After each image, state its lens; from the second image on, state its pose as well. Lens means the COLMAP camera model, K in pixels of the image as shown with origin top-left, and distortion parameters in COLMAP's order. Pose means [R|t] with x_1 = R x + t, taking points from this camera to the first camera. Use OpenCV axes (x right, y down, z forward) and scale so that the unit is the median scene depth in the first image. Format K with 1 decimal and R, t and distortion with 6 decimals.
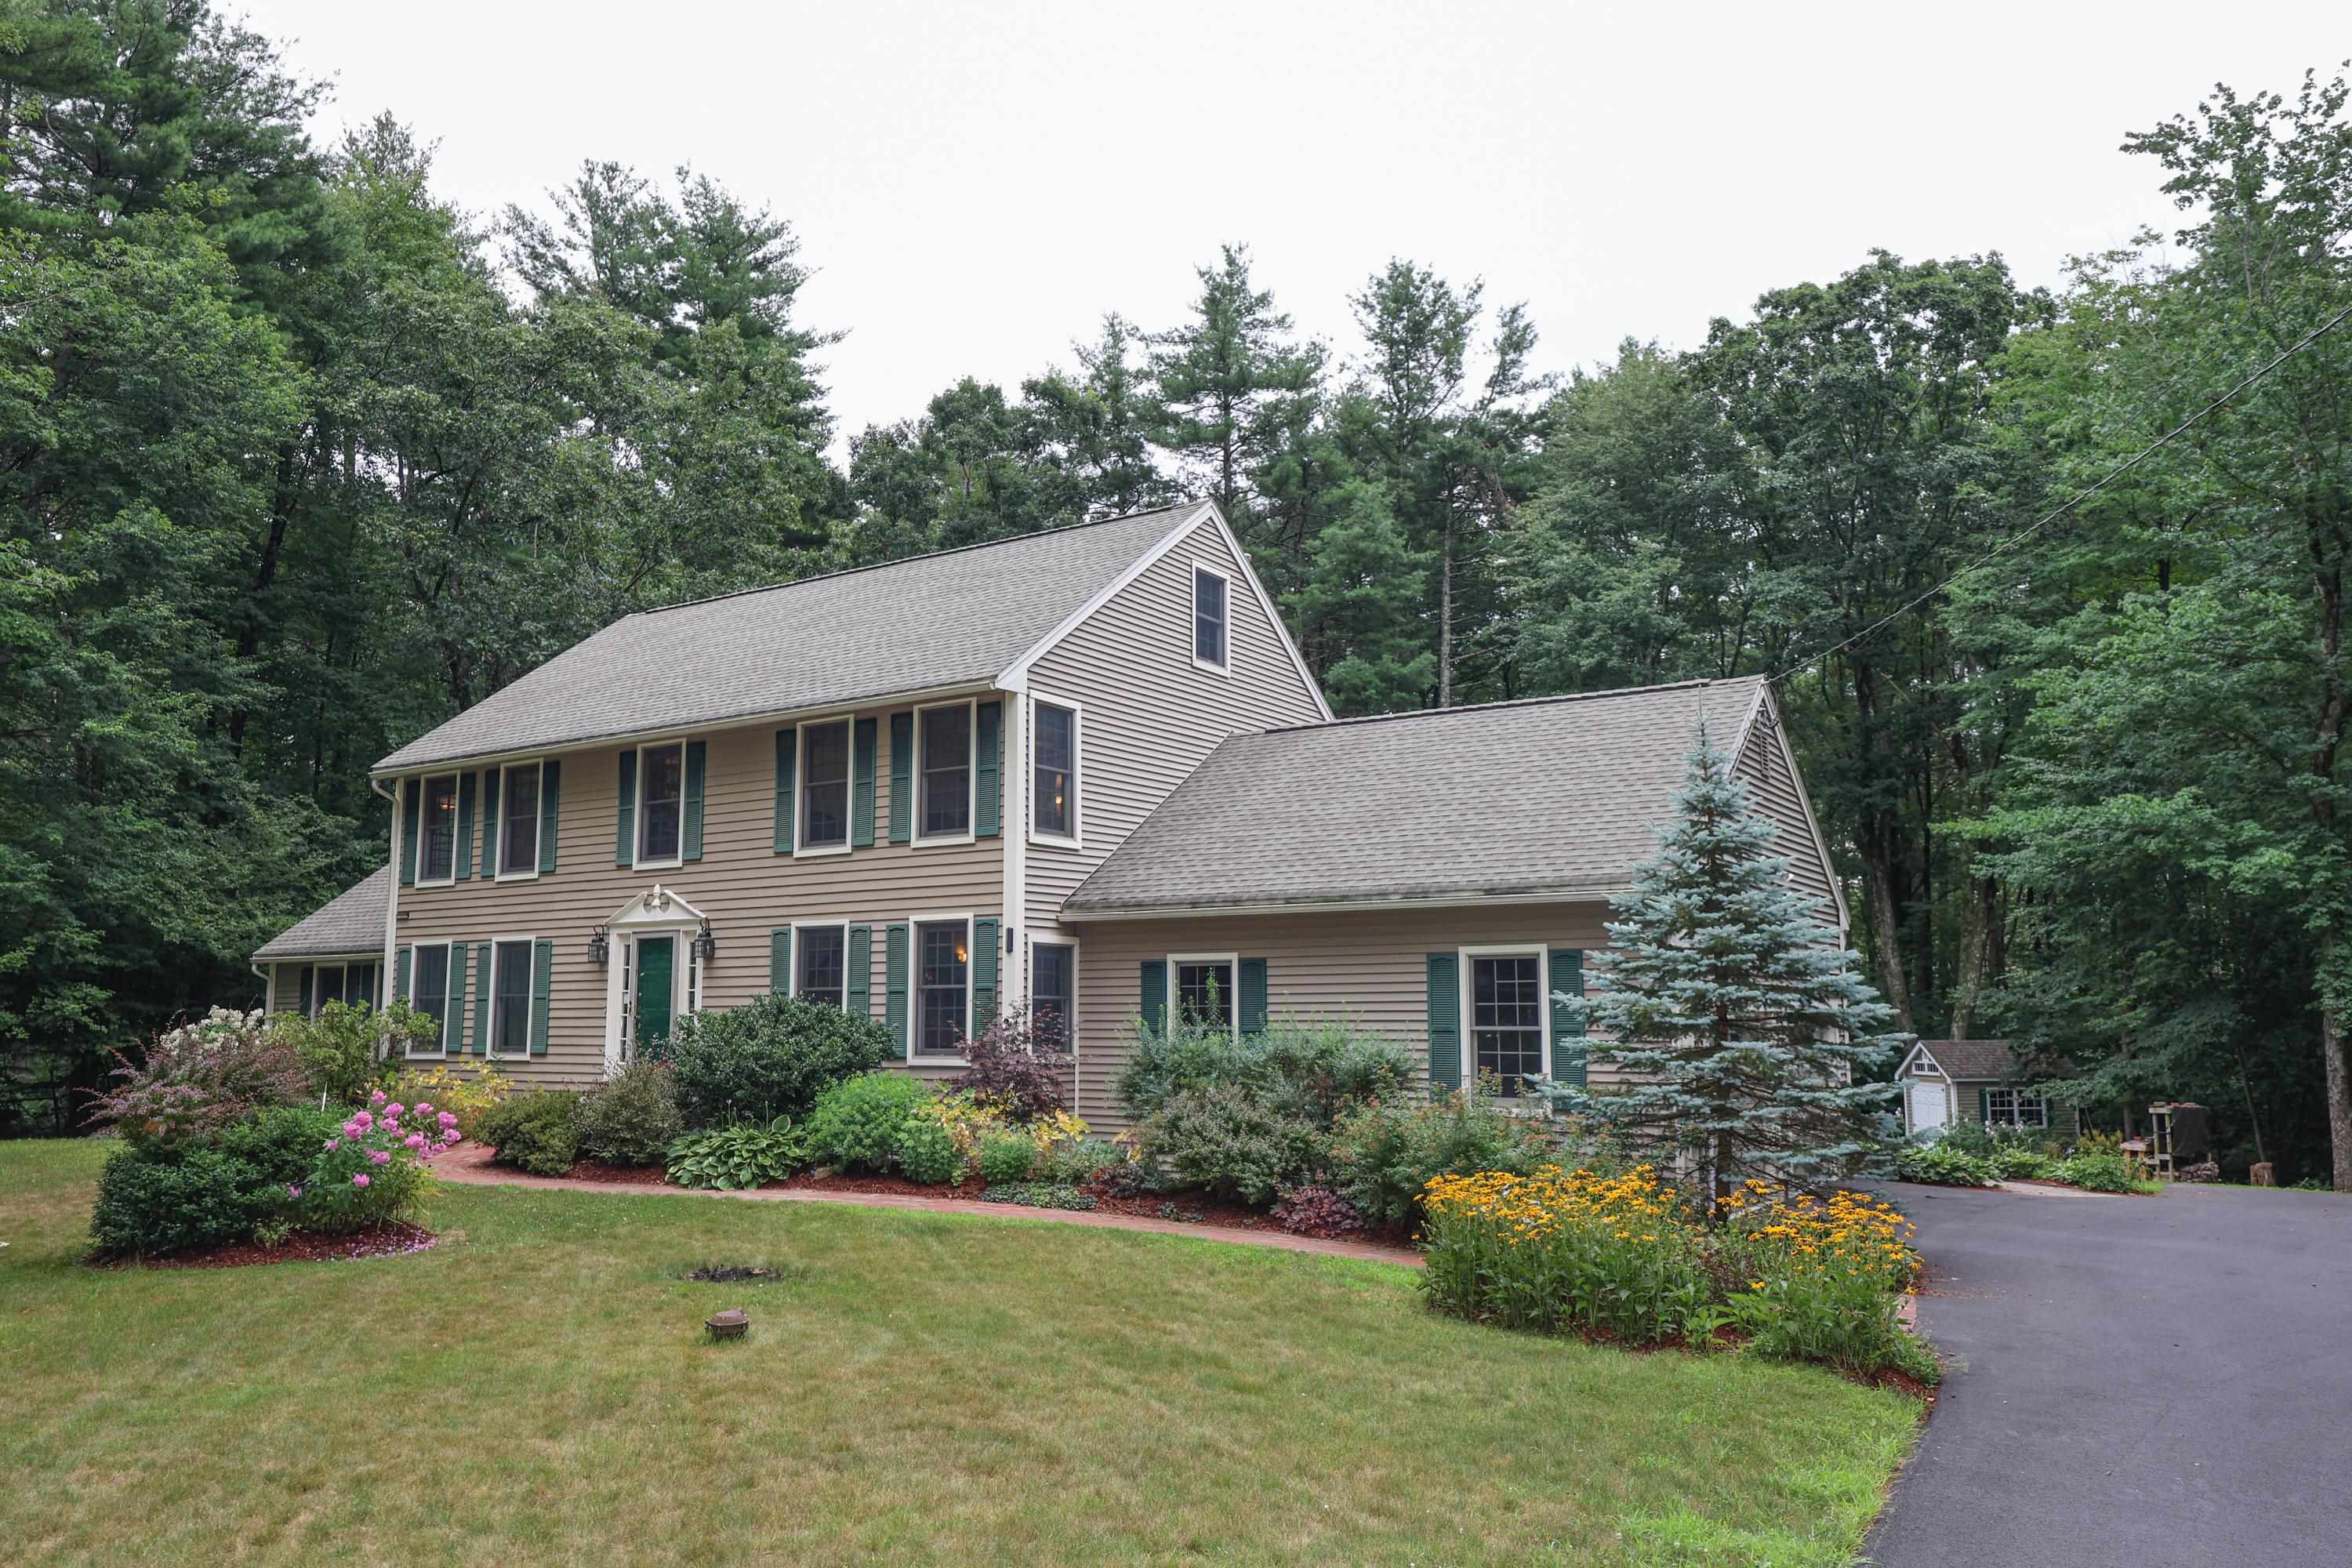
lens RADIAL K [[1722.0, 0, 1176.0], [0, 1722.0, 784.0], [0, 0, 1]] dist [-0.009923, -0.005053]
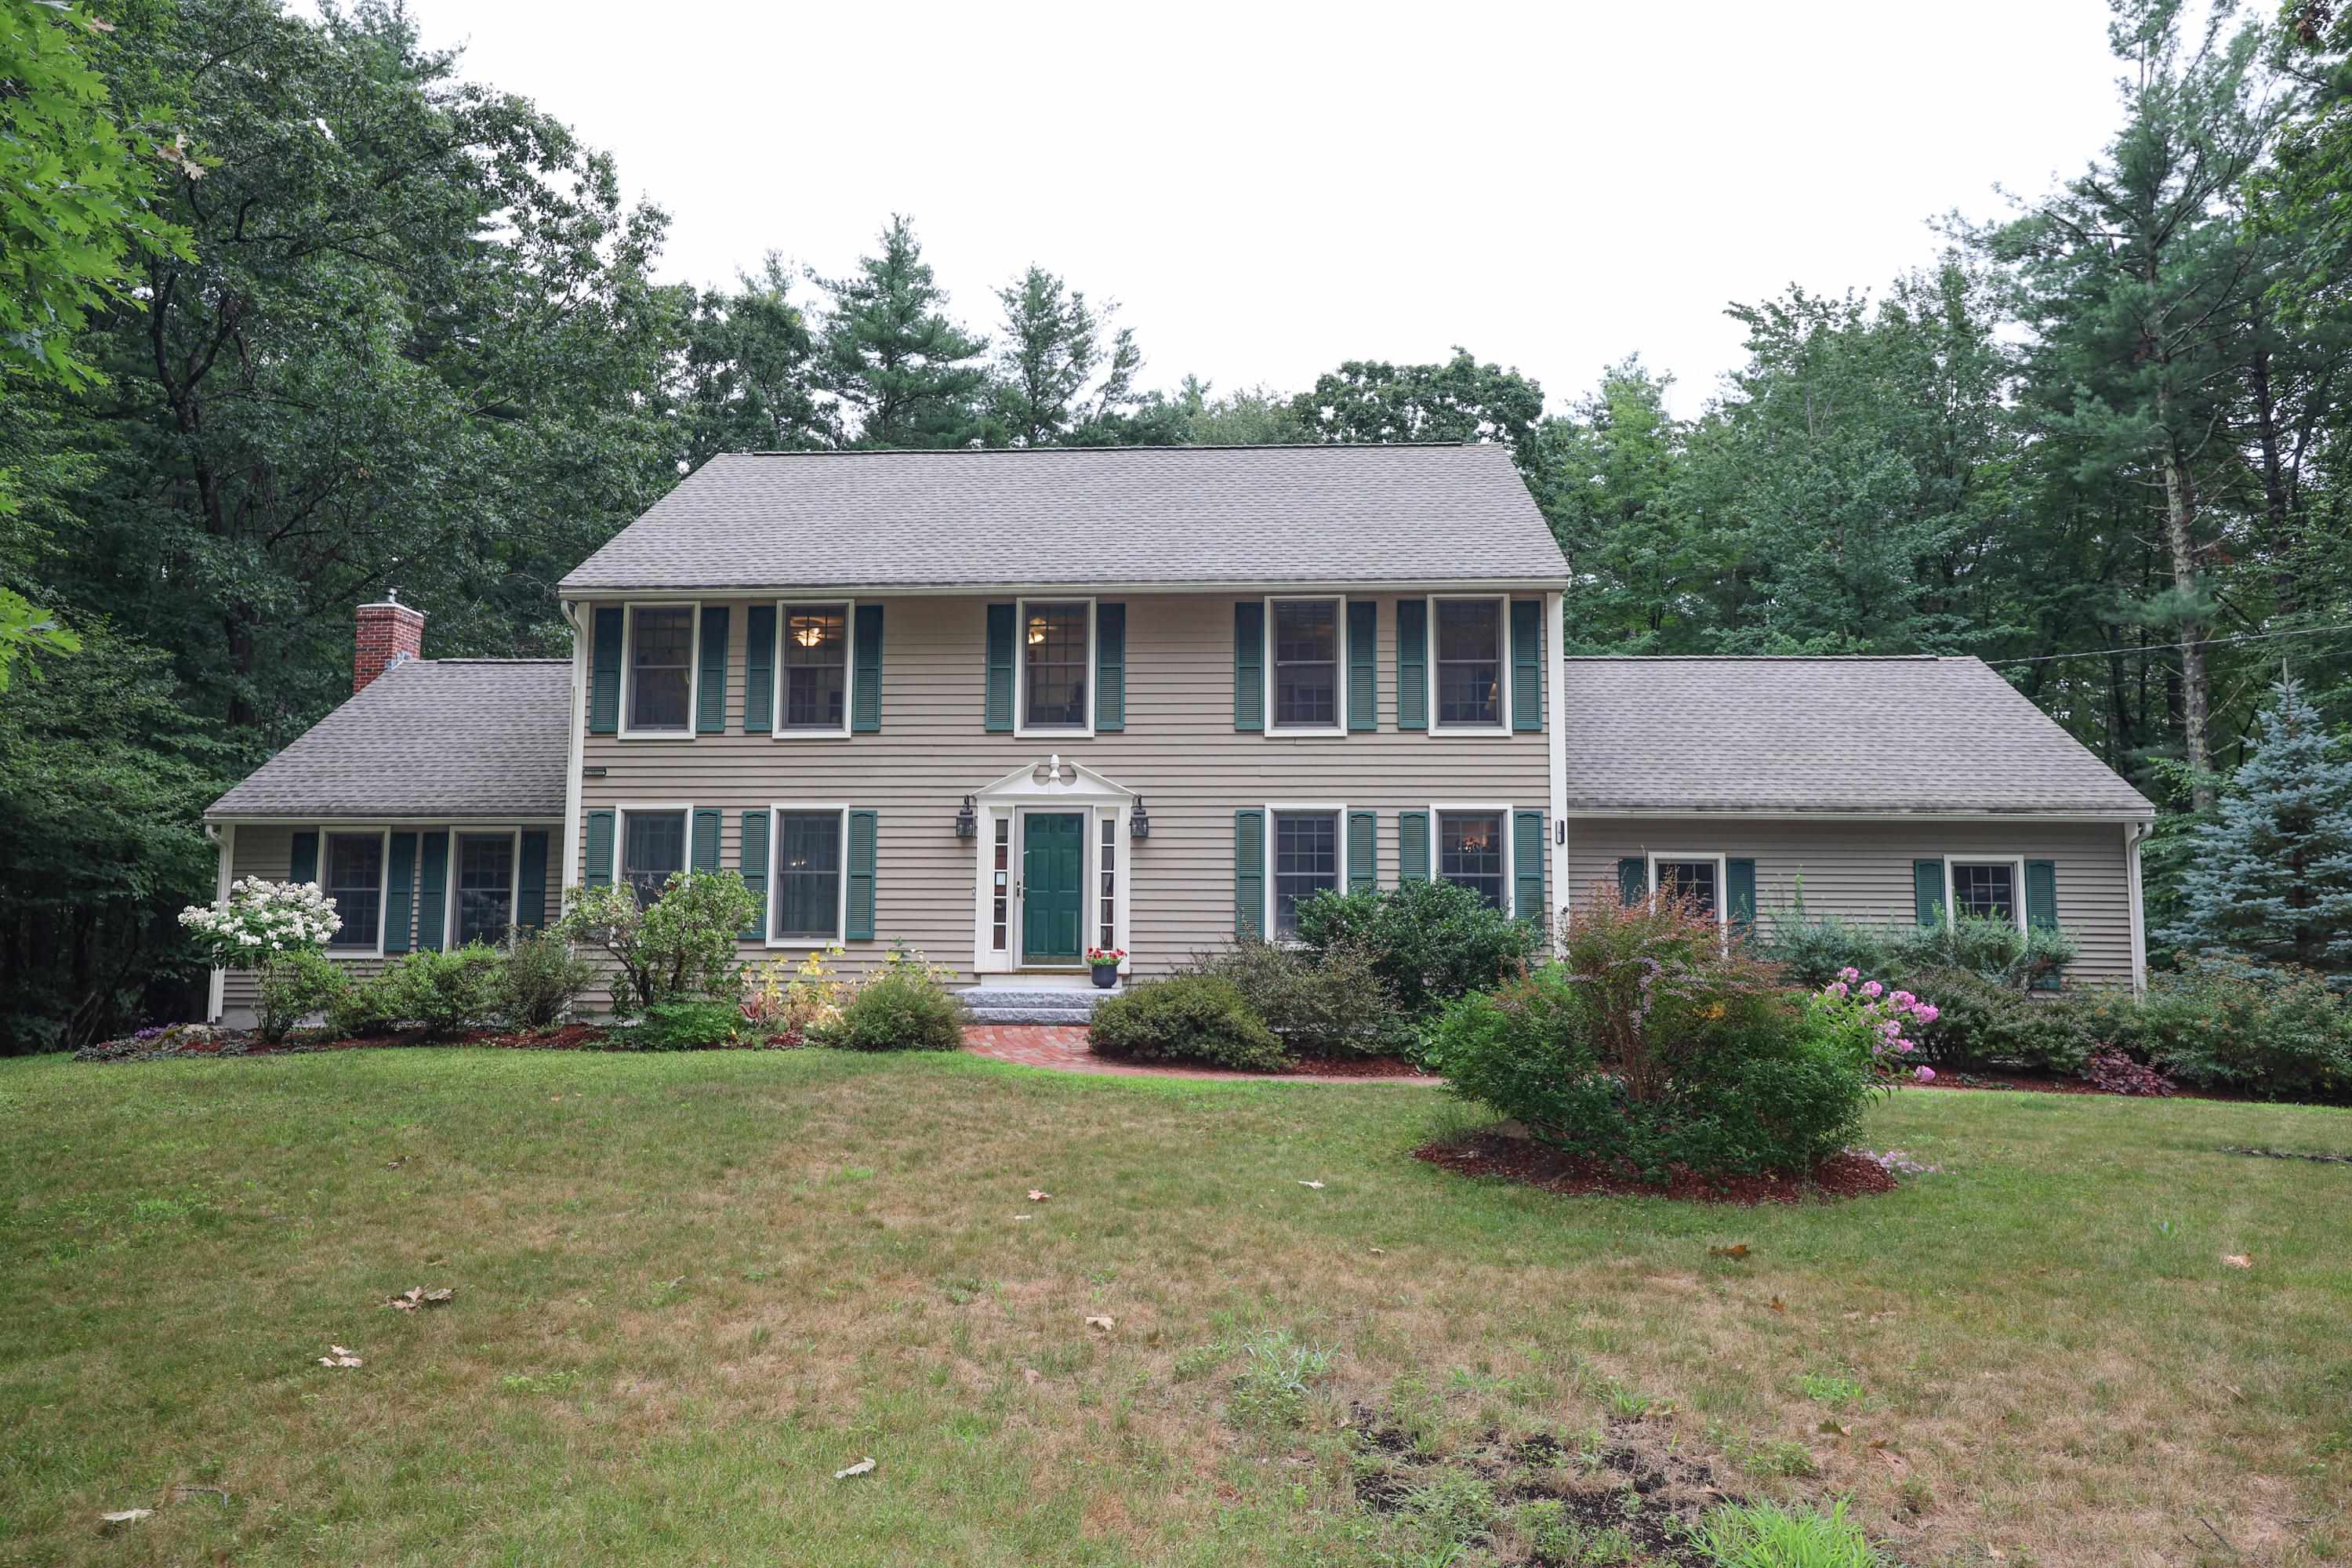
lens RADIAL K [[1378.3, 0, 1176.0], [0, 1378.3, 784.0], [0, 0, 1]] dist [0.005975, 0.000548]
pose [[0.866022, 0.062960, 0.496026, -0.606470], [-0.080823, 0.996621, 0.014611, 0.058365], [-0.493431, -0.052744, 0.868184, 0.339173]]
